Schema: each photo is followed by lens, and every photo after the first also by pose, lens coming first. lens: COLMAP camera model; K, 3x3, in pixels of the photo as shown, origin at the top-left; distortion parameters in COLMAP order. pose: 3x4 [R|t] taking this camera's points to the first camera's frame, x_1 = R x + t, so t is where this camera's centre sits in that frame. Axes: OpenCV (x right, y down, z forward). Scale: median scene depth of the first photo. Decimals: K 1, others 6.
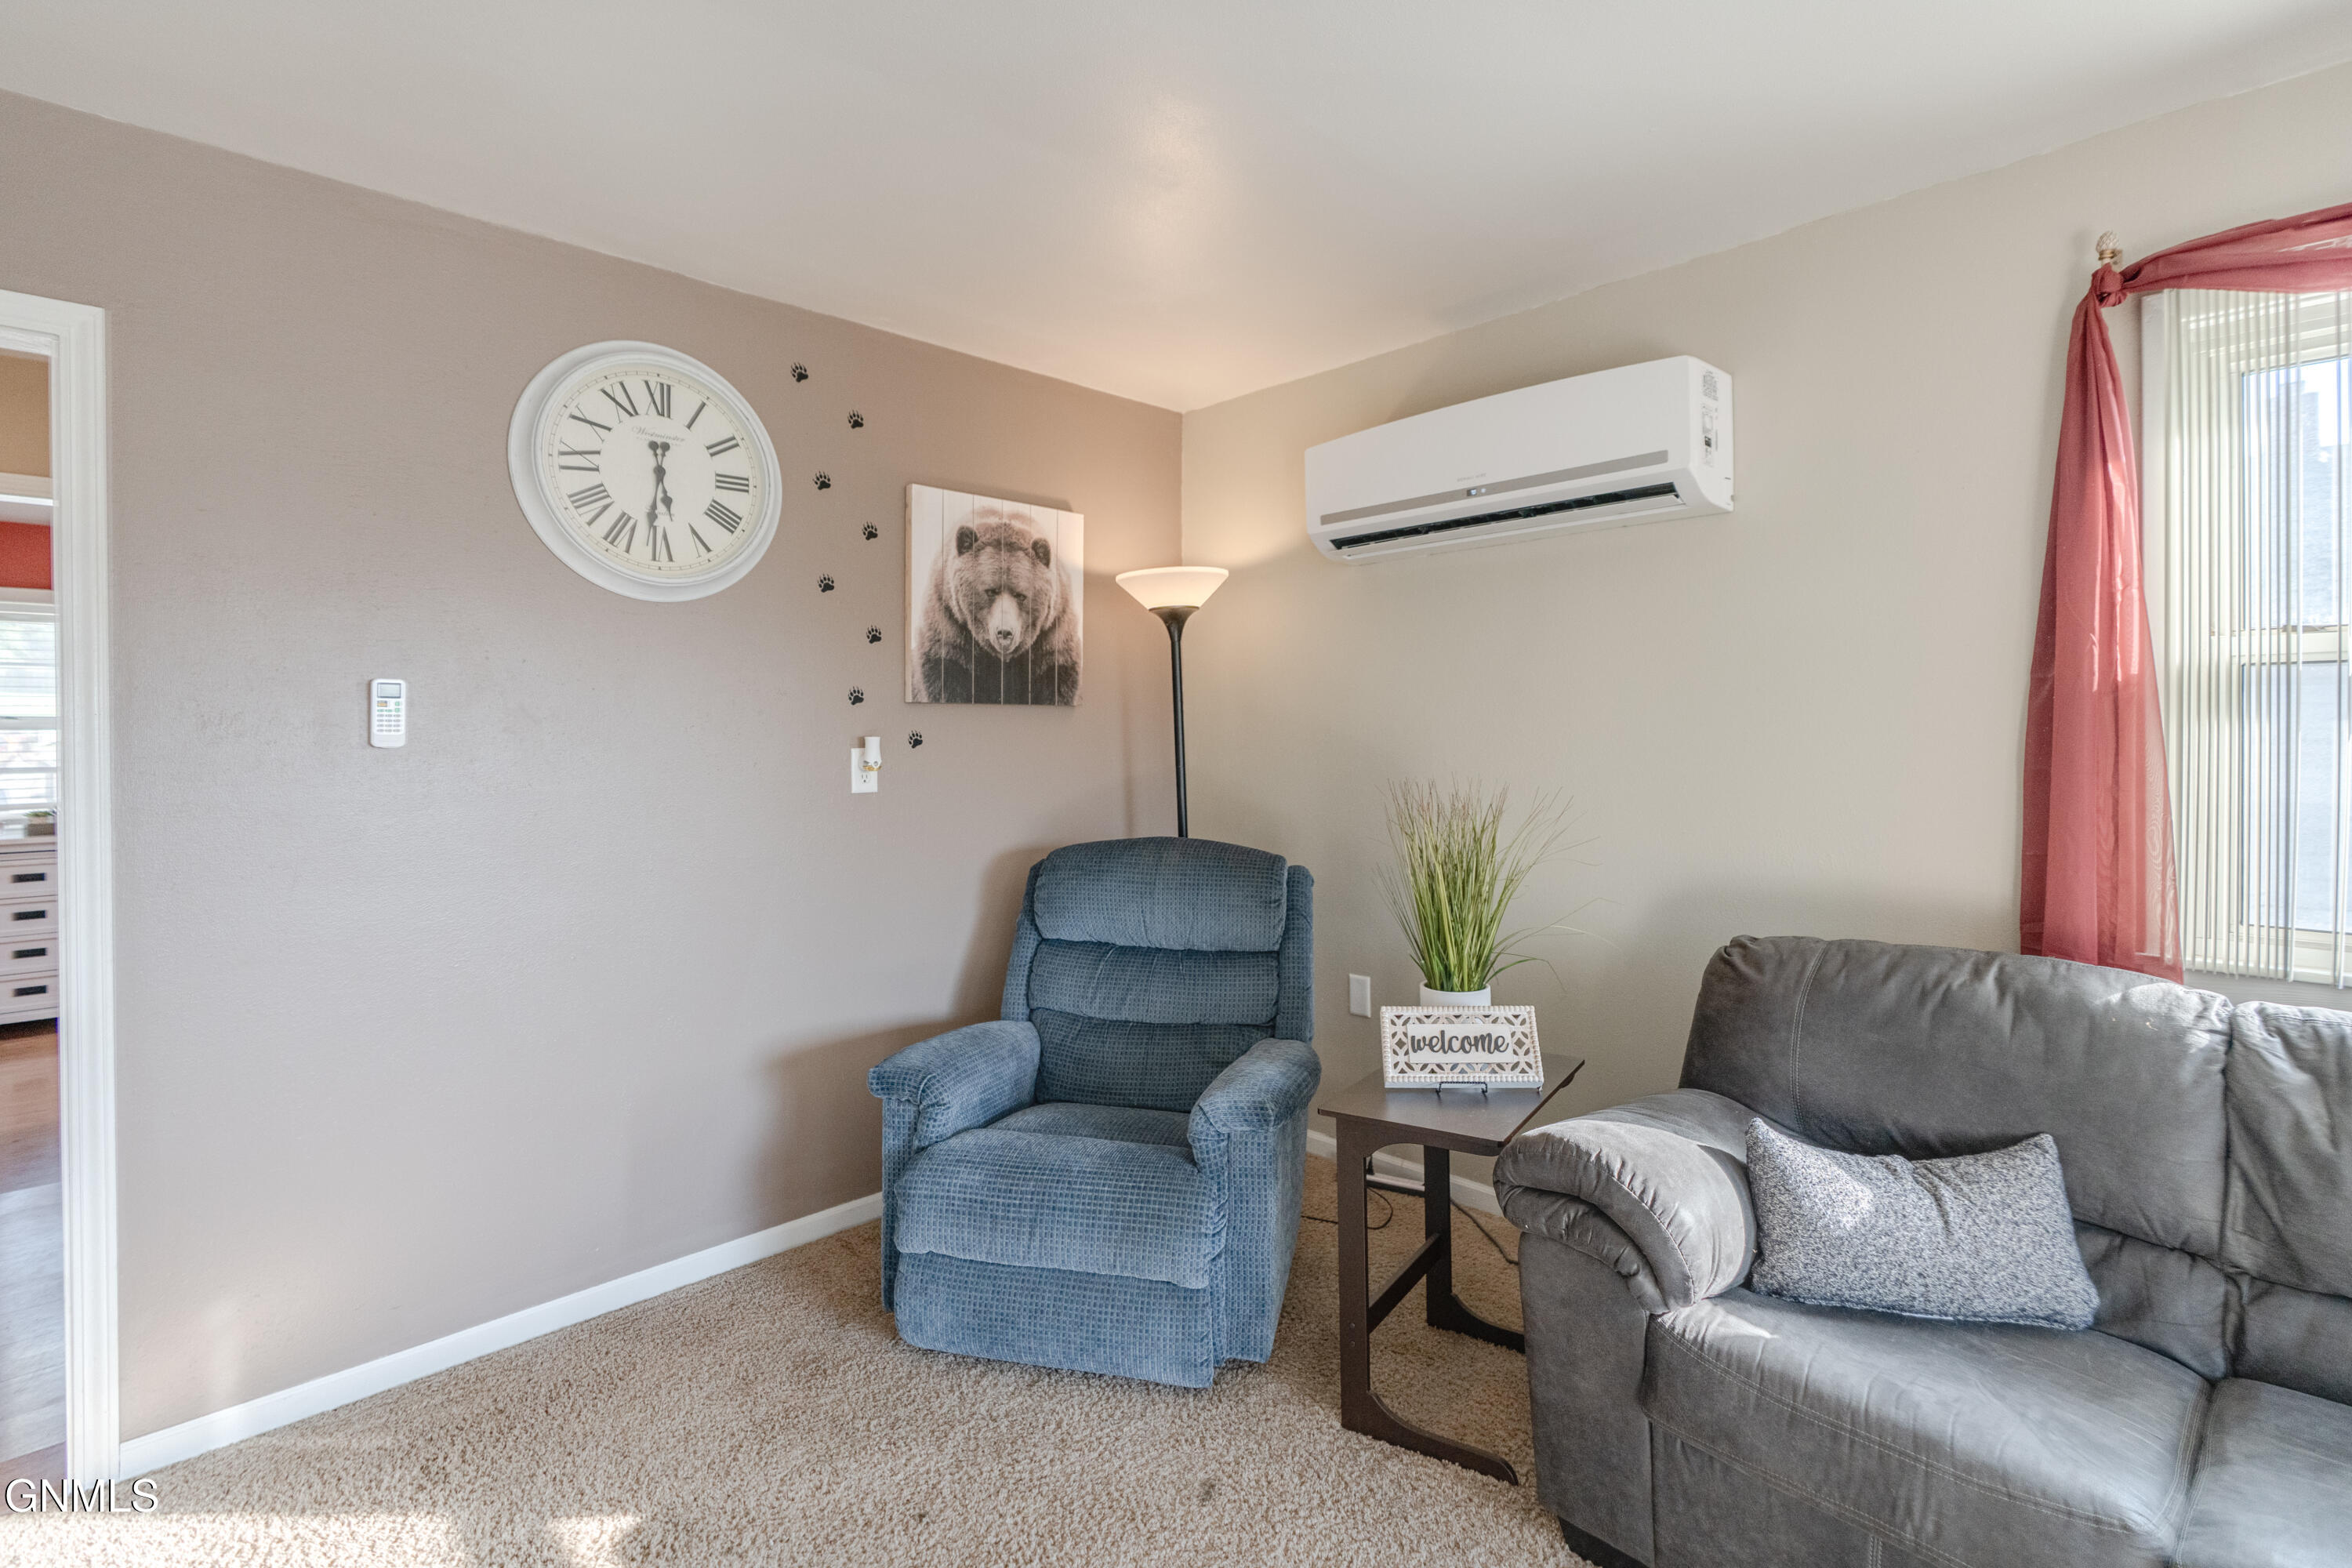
lens RADIAL K [[1069.3, 0, 1188.2], [0, 1069.3, 749.8], [0, 0, 1]] dist [-0.007180, 0.003817]
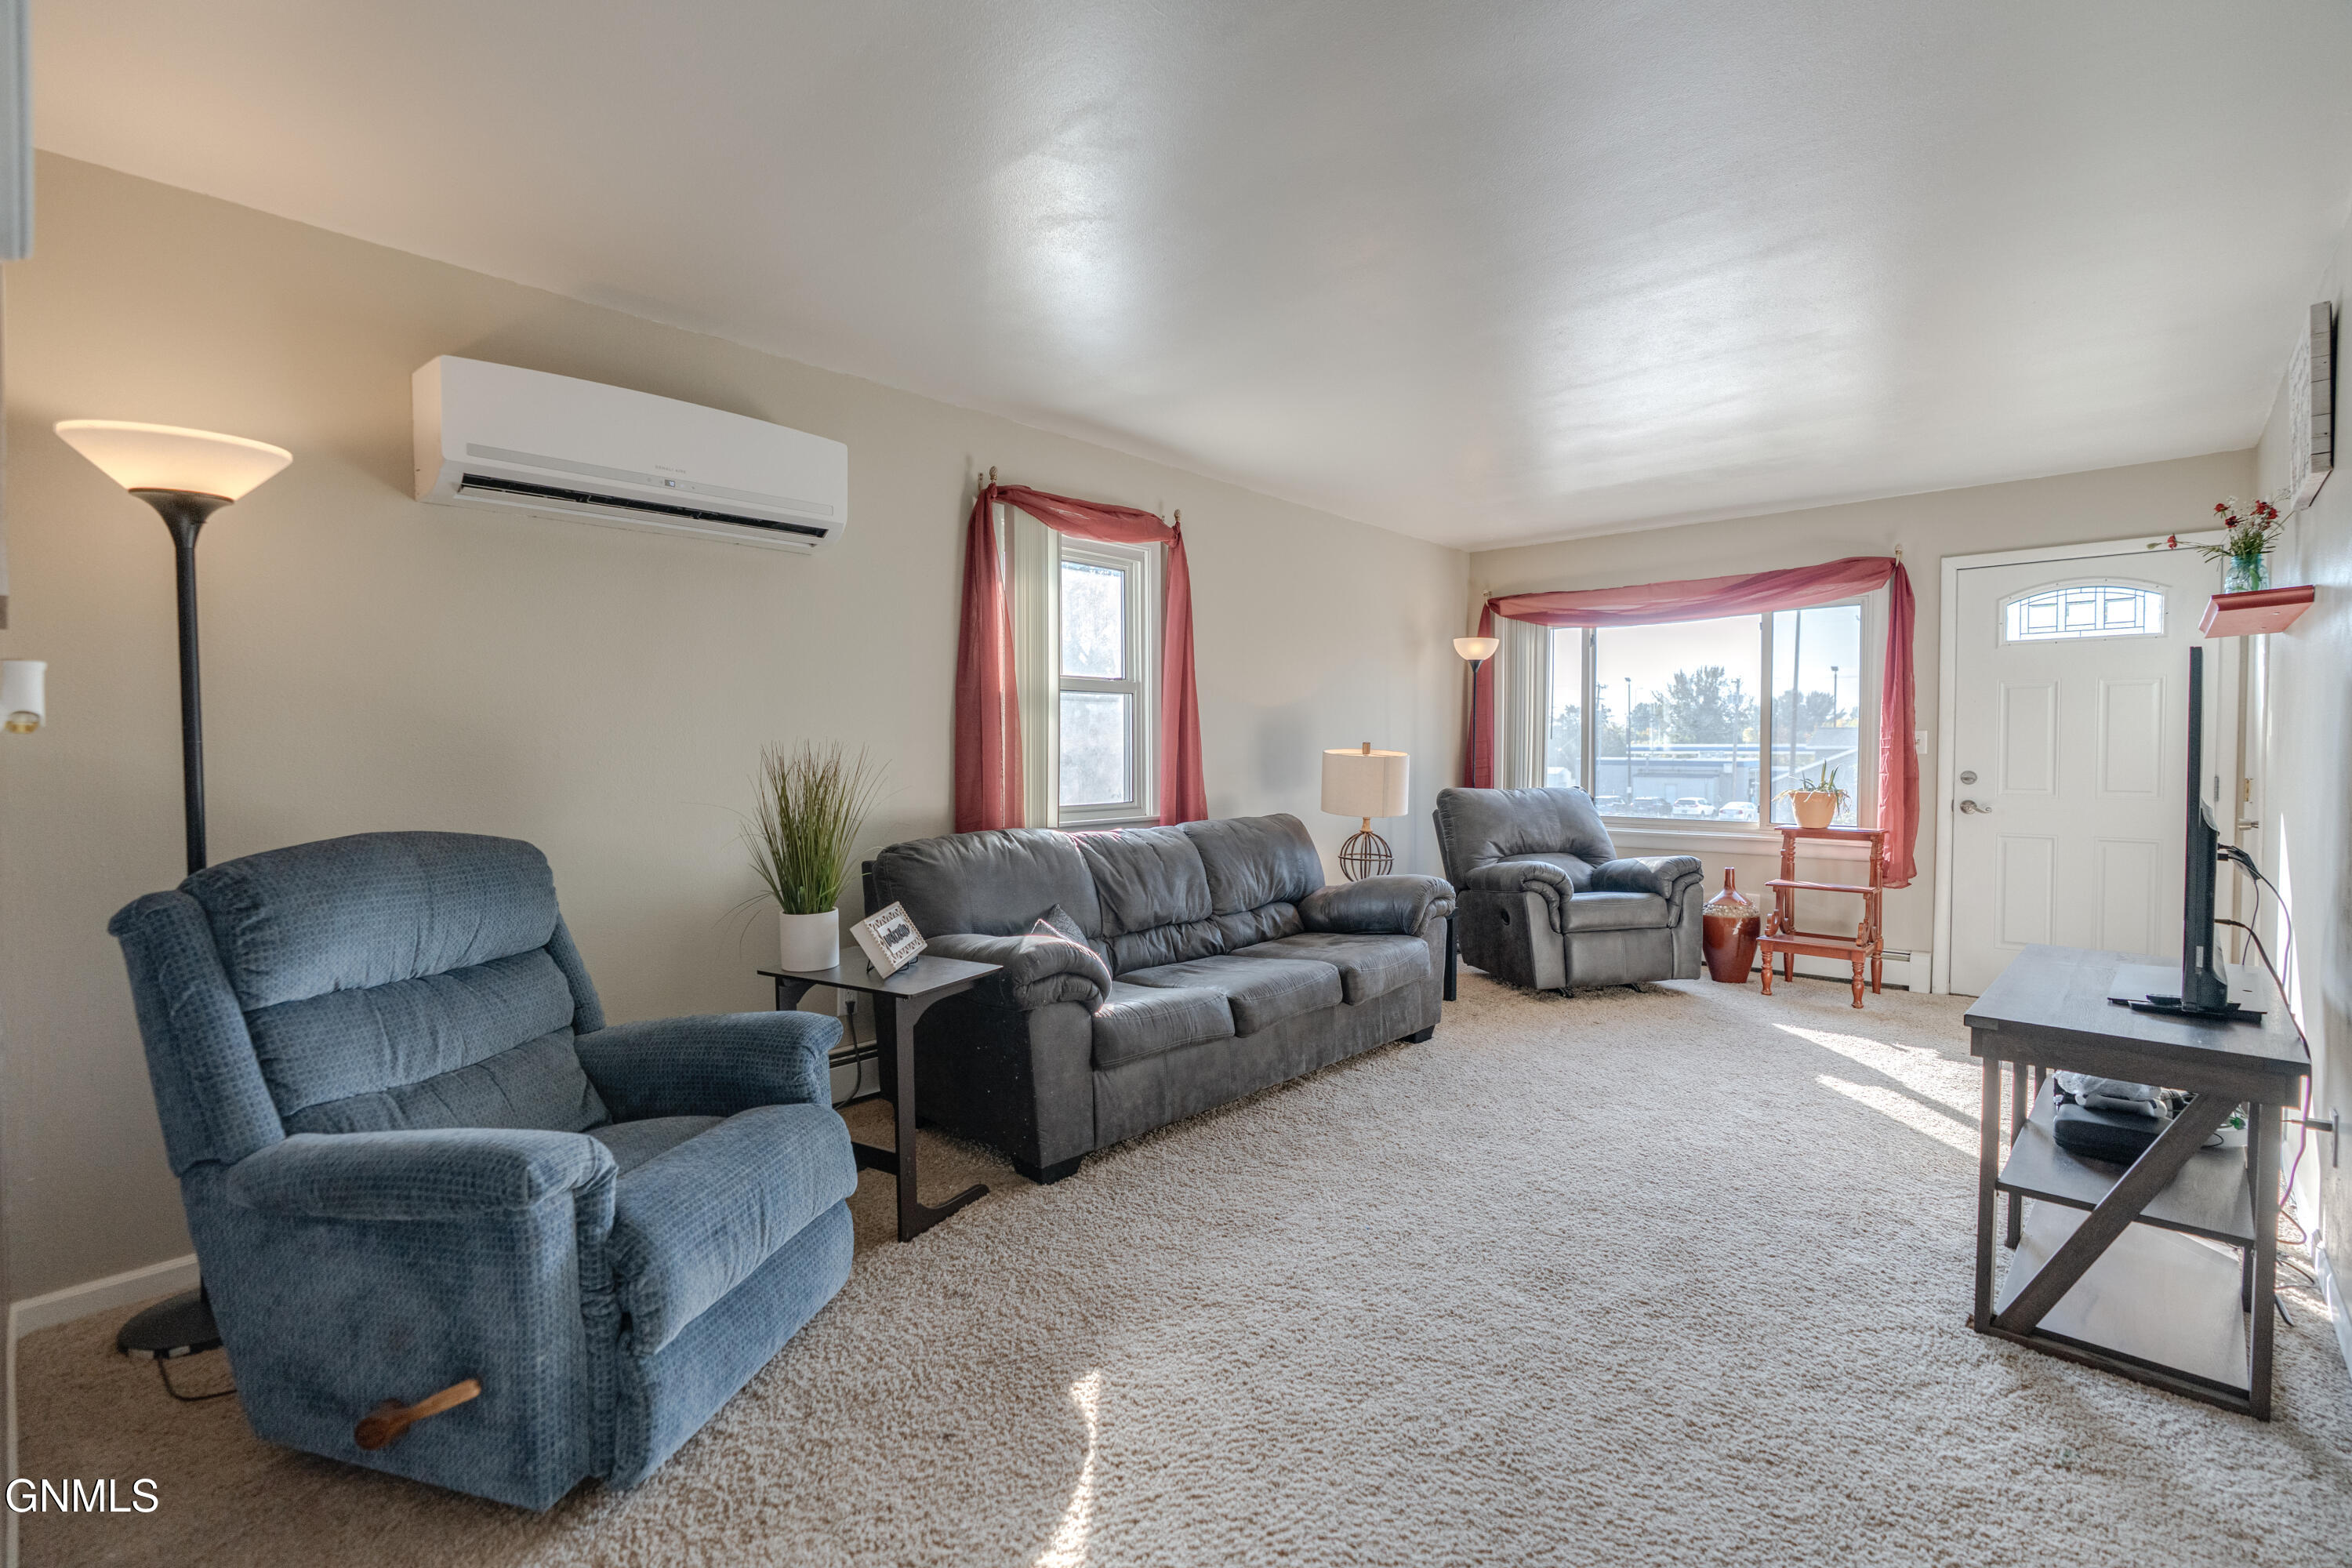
lens RADIAL K [[1069.3, 0, 1187.5], [0, 1069.3, 783.9], [0, 0, 1]] dist [-0.007180, 0.003817]
pose [[-0.040901, -0.033192, 0.998612, -0.798287], [0.014216, 0.999328, 0.033798, 0.032421], [-0.999062, 0.015579, -0.040402, 0.492832]]
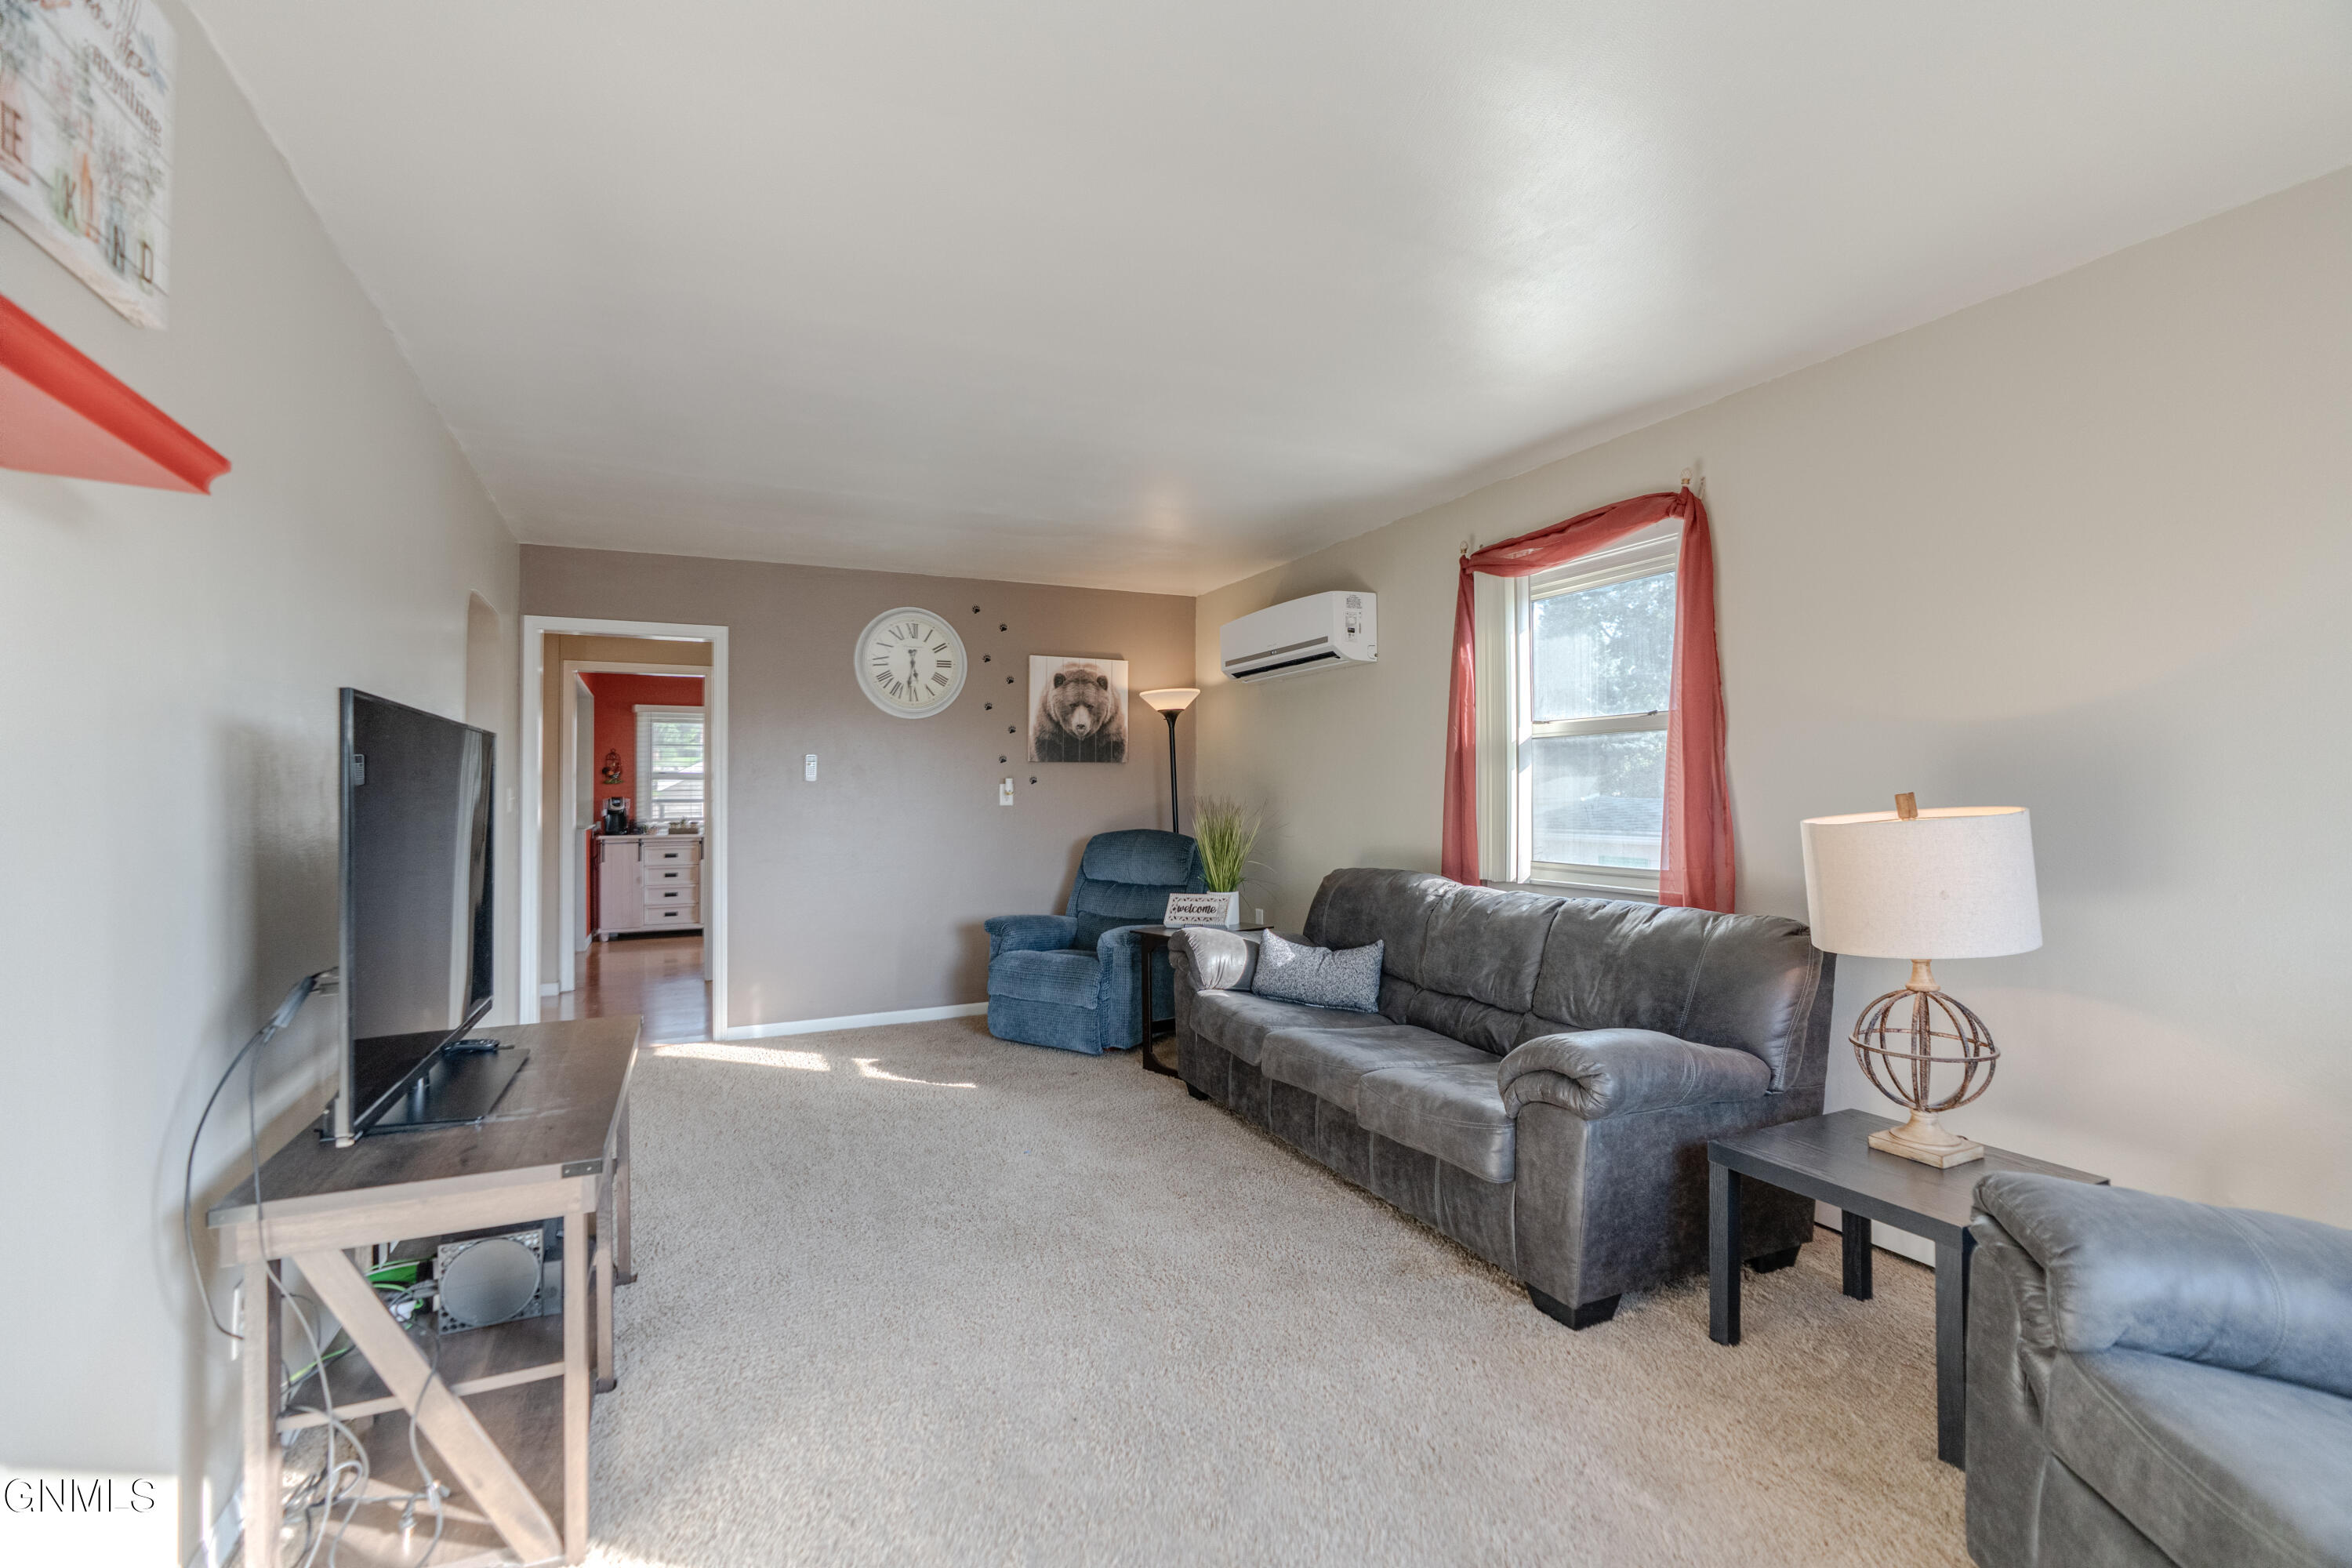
lens RADIAL K [[1069.3, 0, 1195.3], [0, 1069.3, 795.1], [0, 0, 1]] dist [-0.007180, 0.003817]
pose [[0.945215, 0.002012, -0.326443, 0.731897], [-0.005773, 0.999928, -0.010551, 0.040407], [0.326398, 0.011858, 0.945158, -0.856451]]
